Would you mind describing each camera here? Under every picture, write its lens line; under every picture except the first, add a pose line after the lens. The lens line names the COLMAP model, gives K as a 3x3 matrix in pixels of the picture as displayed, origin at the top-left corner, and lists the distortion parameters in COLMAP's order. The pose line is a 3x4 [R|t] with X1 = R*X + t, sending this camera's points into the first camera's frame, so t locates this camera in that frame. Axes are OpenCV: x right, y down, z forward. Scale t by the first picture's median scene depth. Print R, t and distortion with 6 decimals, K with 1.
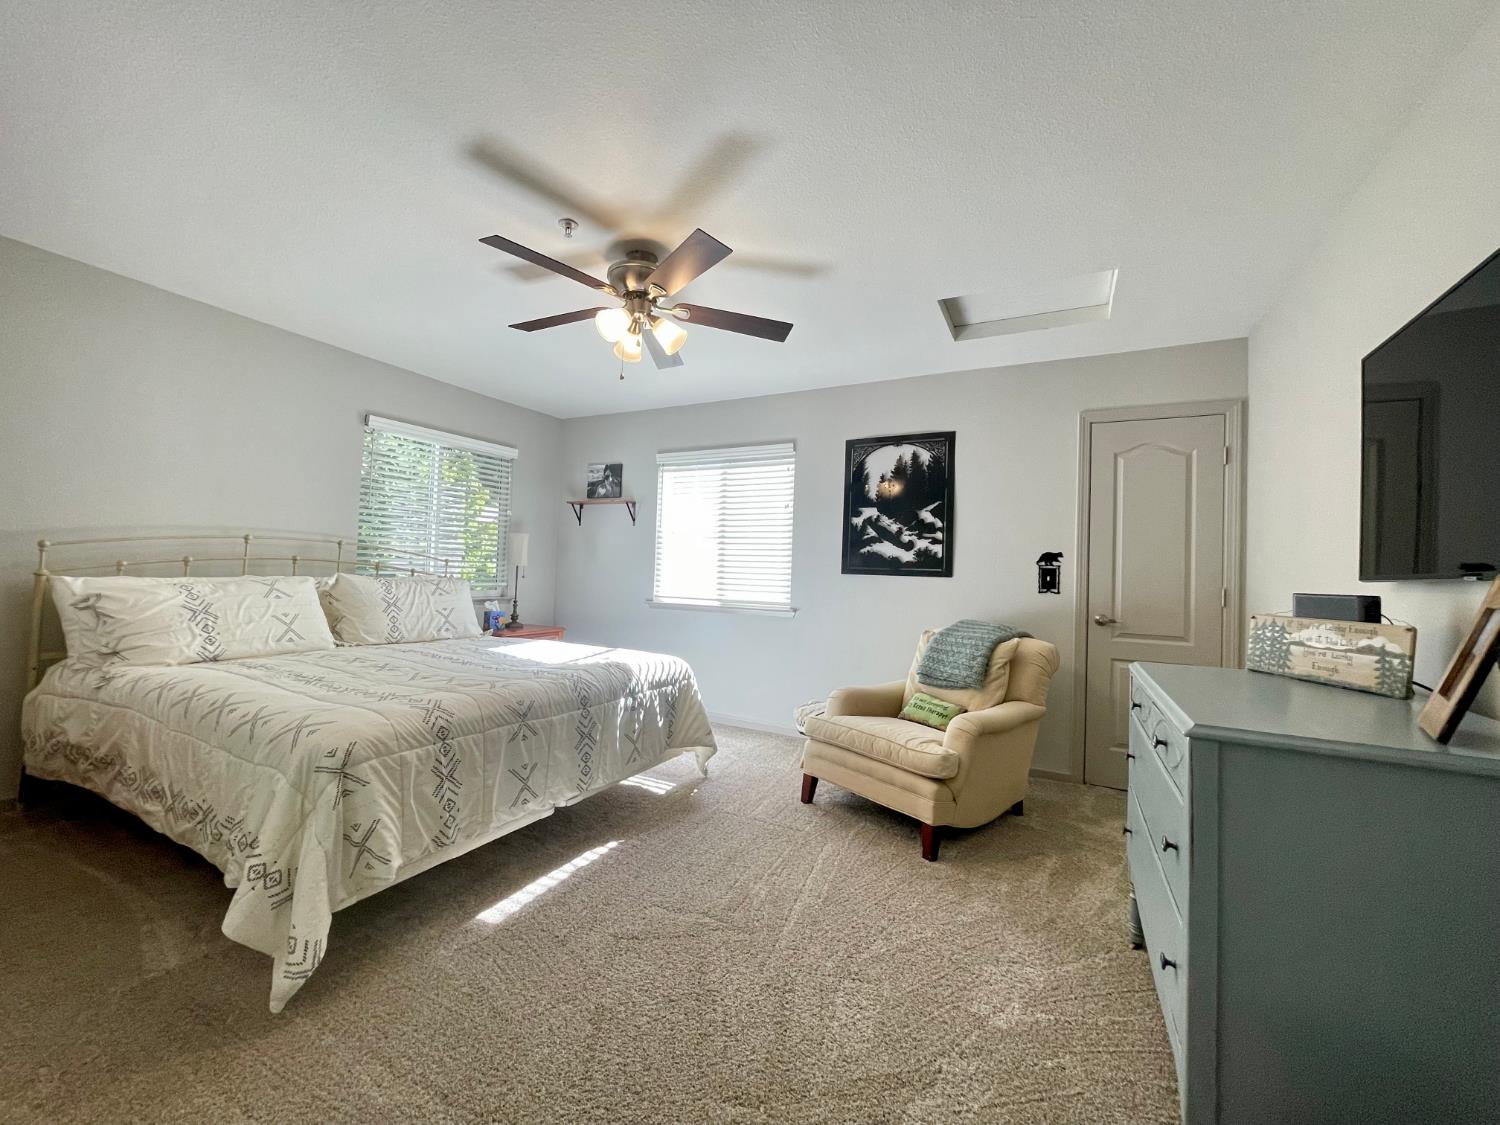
lens RADIAL K [[602.6, 0, 751.6], [0, 602.6, 560.7], [0, 0, 1]] dist [-0.001129, -0.000437]
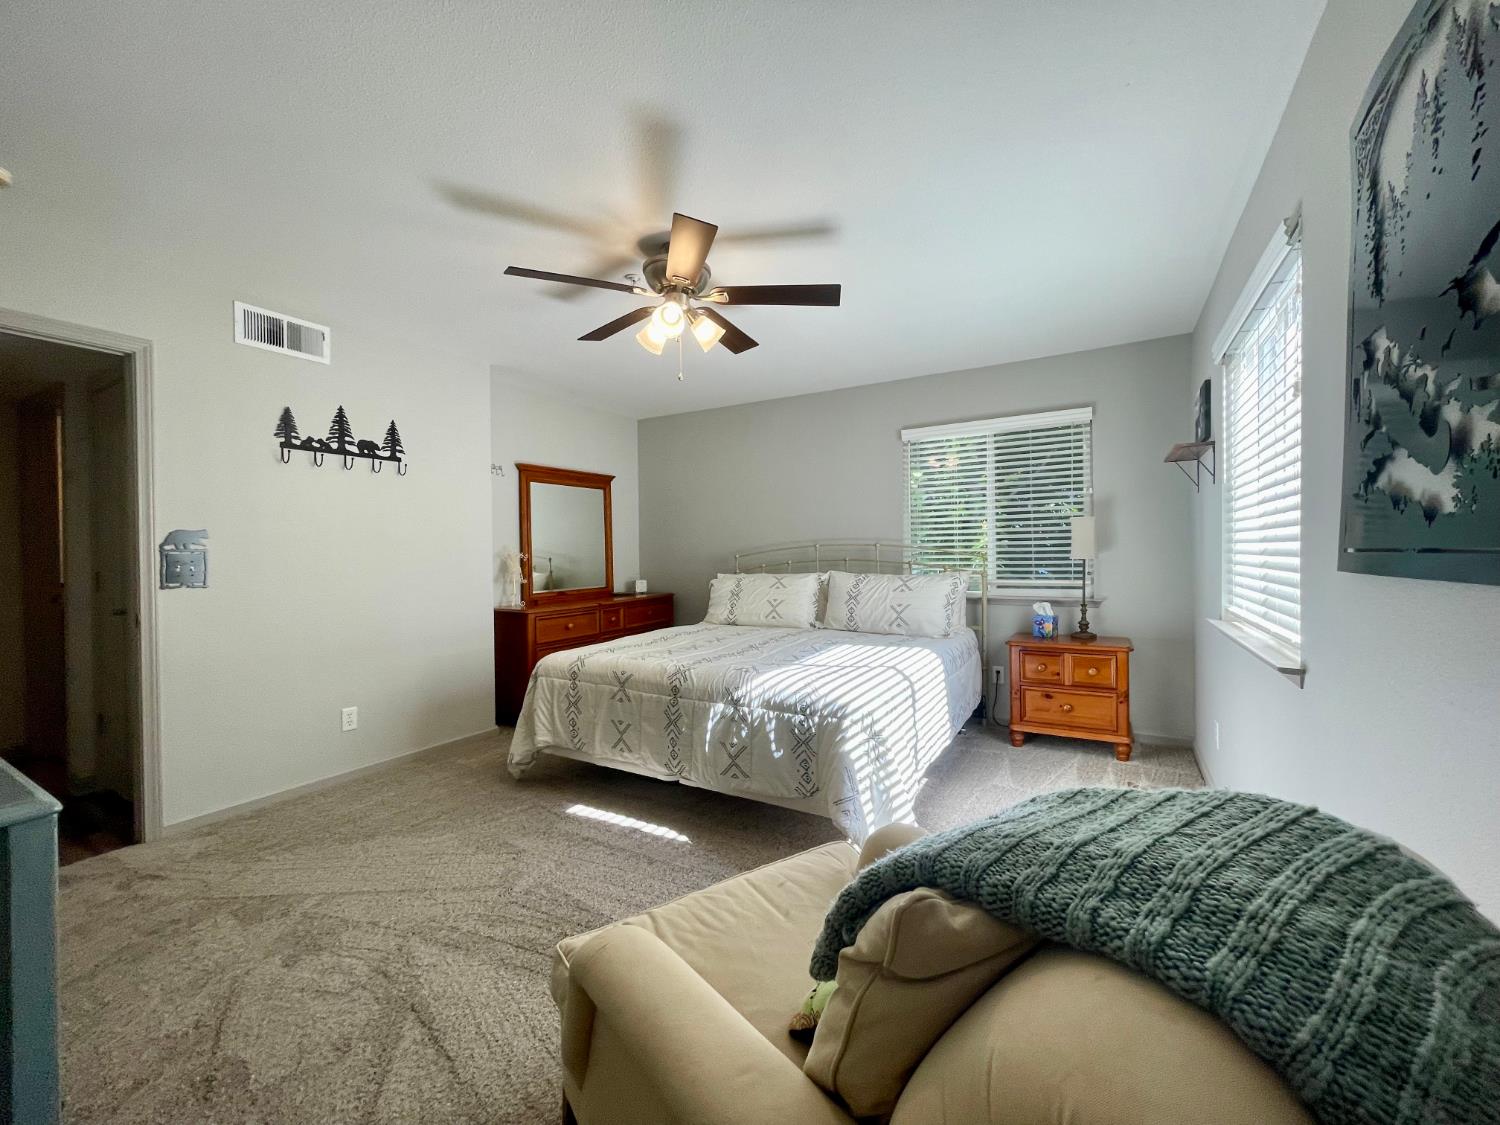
lens RADIAL K [[602.6, 0, 752.5], [0, 602.6, 562.3], [0, 0, 1]] dist [-0.001129, -0.000437]
pose [[-0.056017, -0.013932, -0.998333, 0.700576], [0.030075, 0.999425, -0.015635, 0.020245], [0.997977, -0.030901, -0.055565, 1.055912]]
